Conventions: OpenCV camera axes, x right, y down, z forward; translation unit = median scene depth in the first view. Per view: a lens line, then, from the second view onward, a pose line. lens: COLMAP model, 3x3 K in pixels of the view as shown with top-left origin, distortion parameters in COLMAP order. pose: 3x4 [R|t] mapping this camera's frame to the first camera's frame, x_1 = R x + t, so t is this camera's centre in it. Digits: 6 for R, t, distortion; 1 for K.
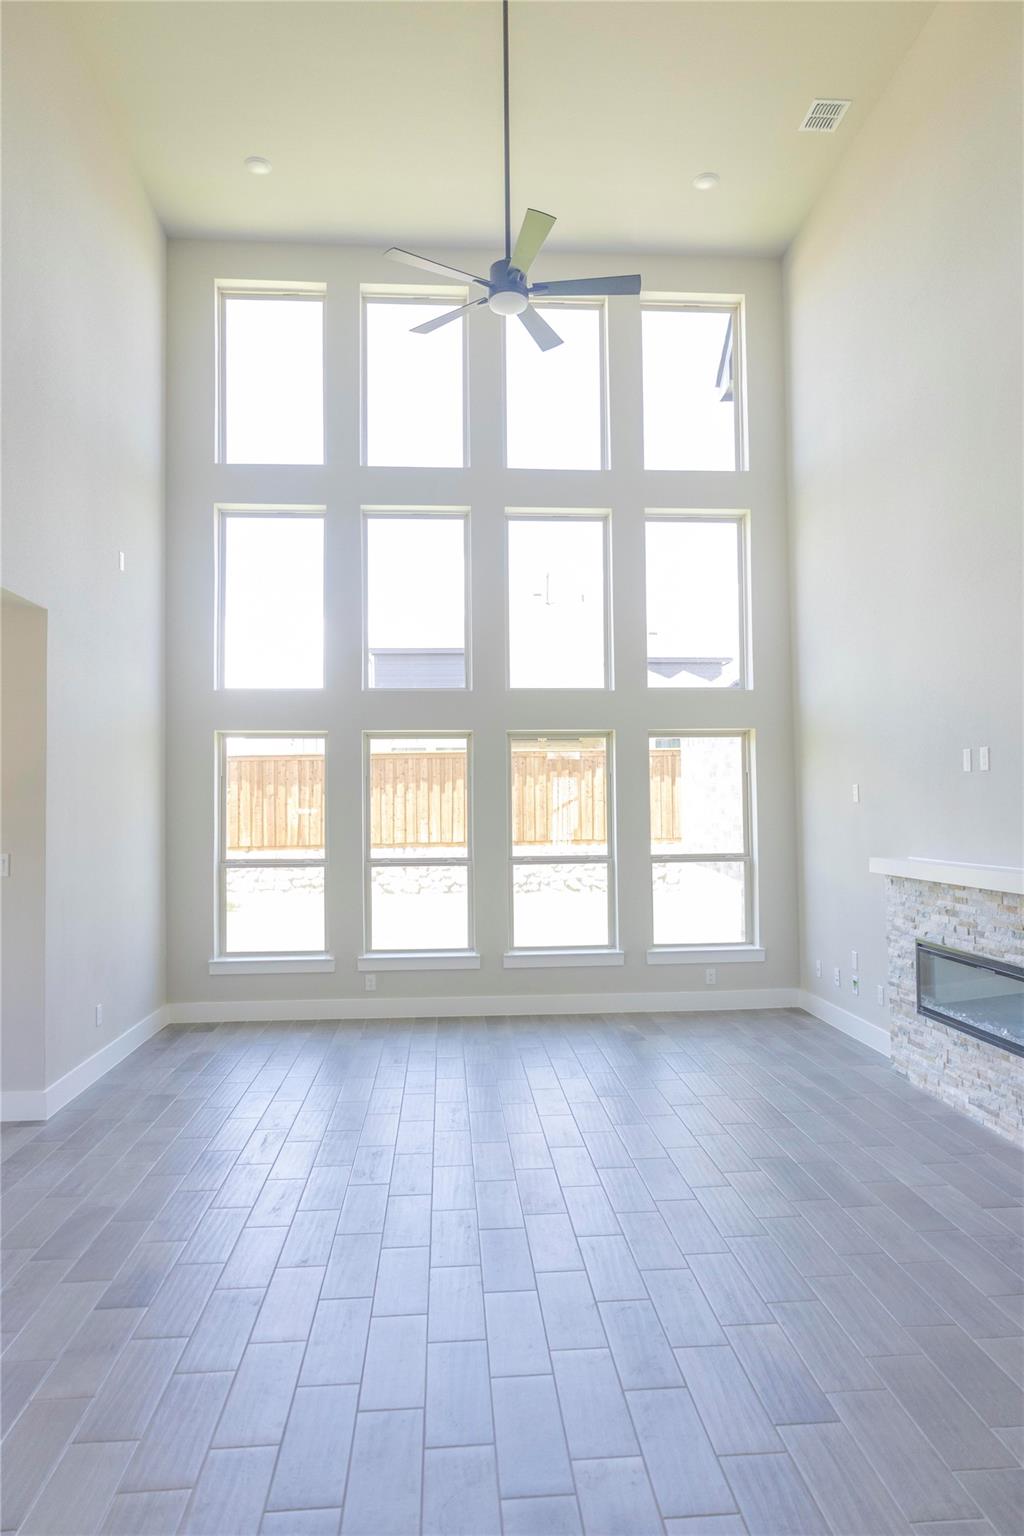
lens RADIAL K [[989.3, 0, 512.9], [0, 989.3, 763.2], [0, 0, 1]] dist [-0.006375, -0.003032]
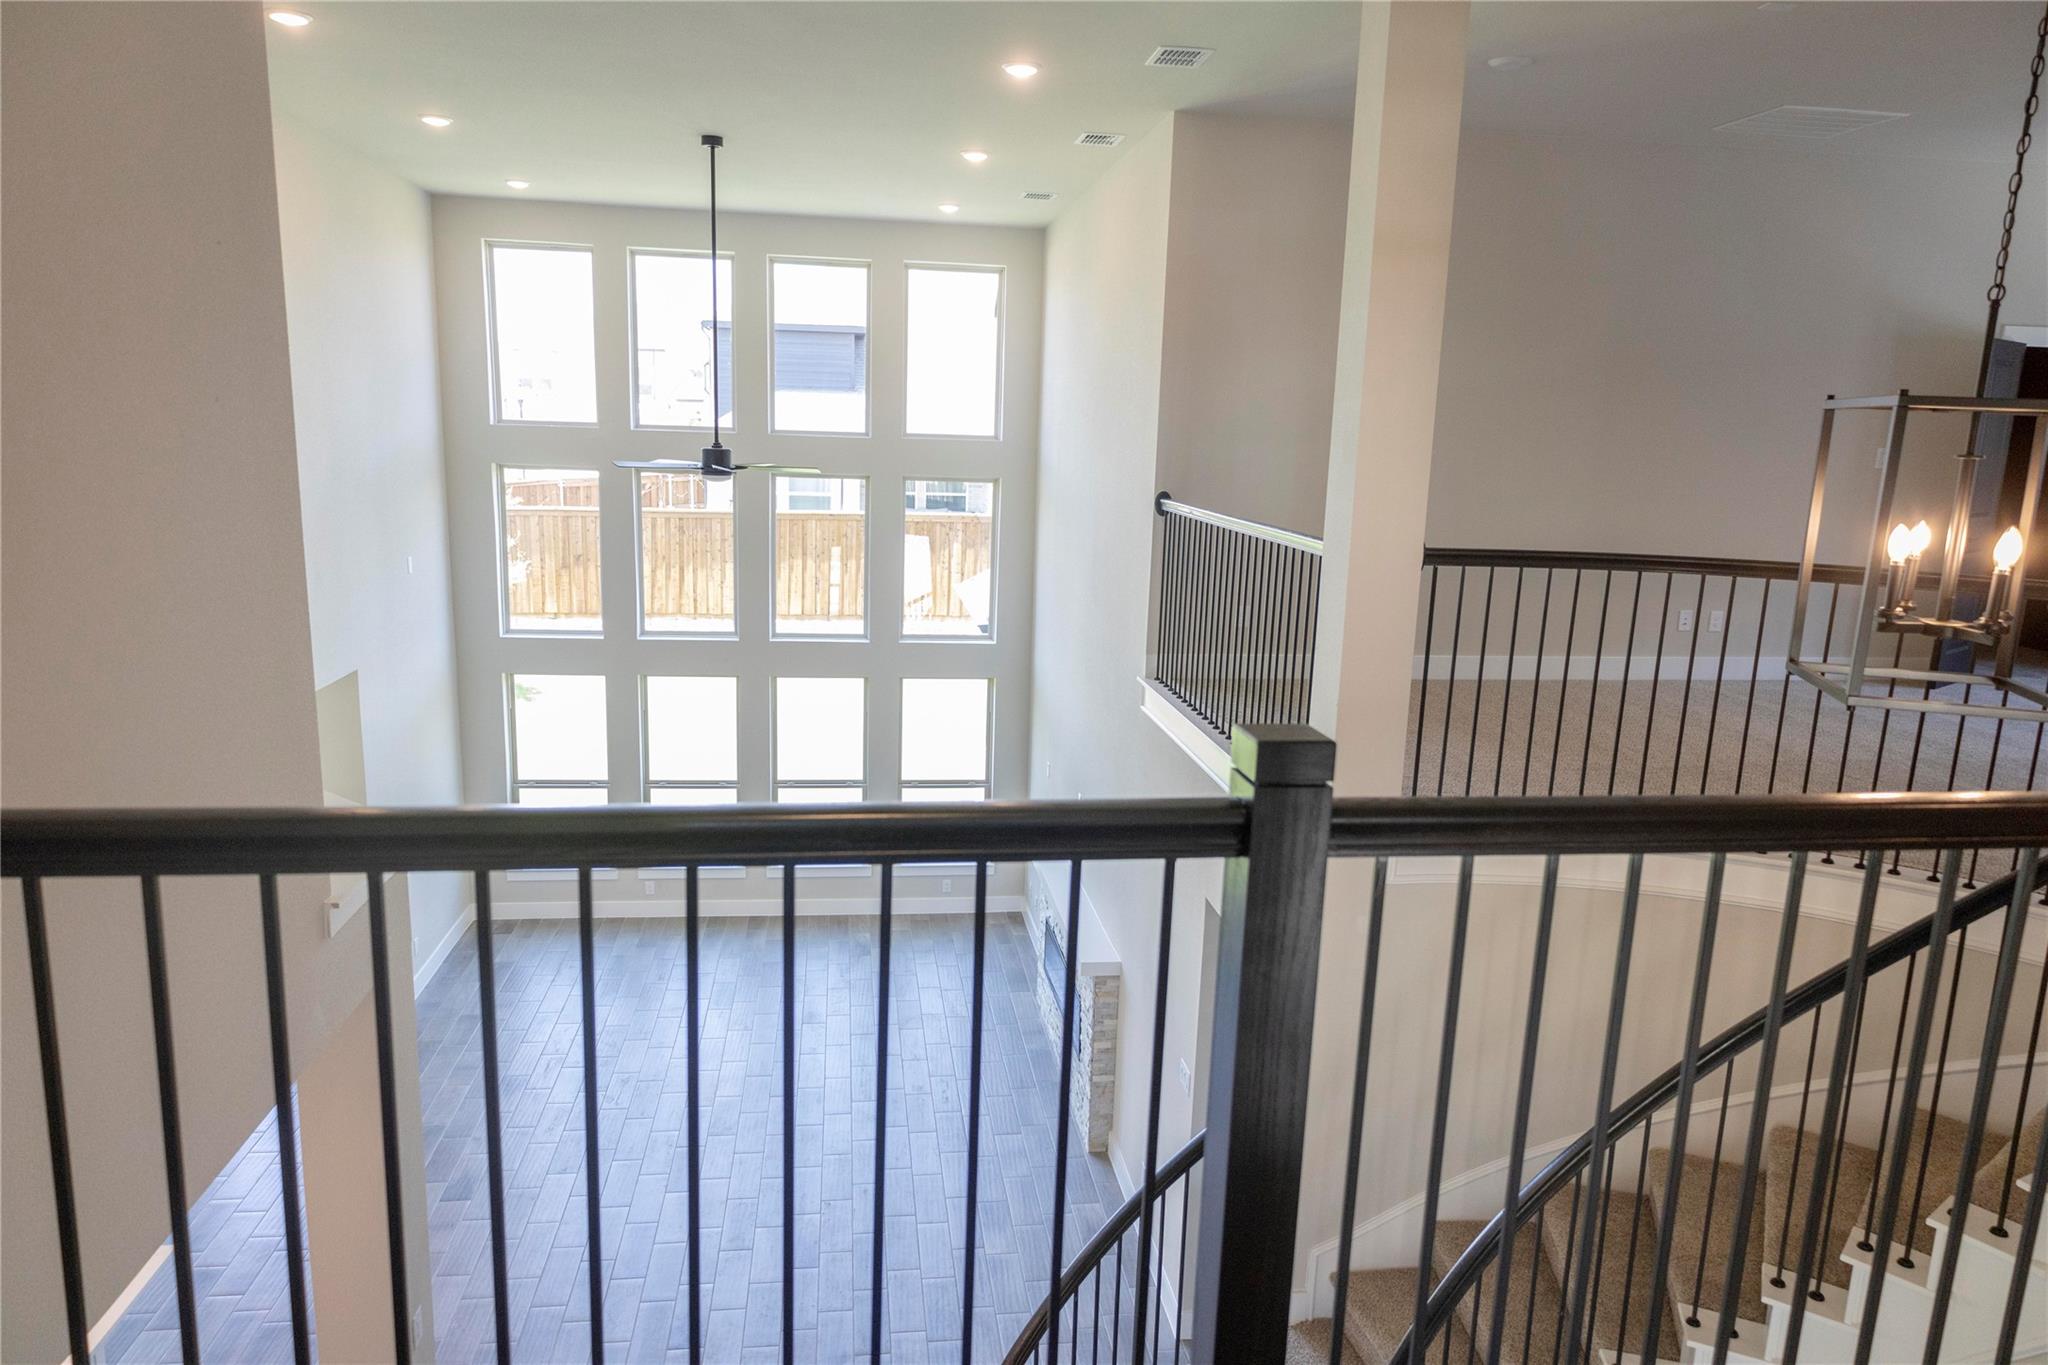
lens RADIAL K [[1319.1, 0, 1025.0], [0, 1319.1, 685.4], [0, 0, 1]] dist [-0.006375, -0.003032]
pose [[0.996835, 0.031301, 0.073081, 0.173061], [-0.047781, 0.970569, 0.236038, -0.392077], [-0.063542, -0.238782, 0.968992, -0.465631]]
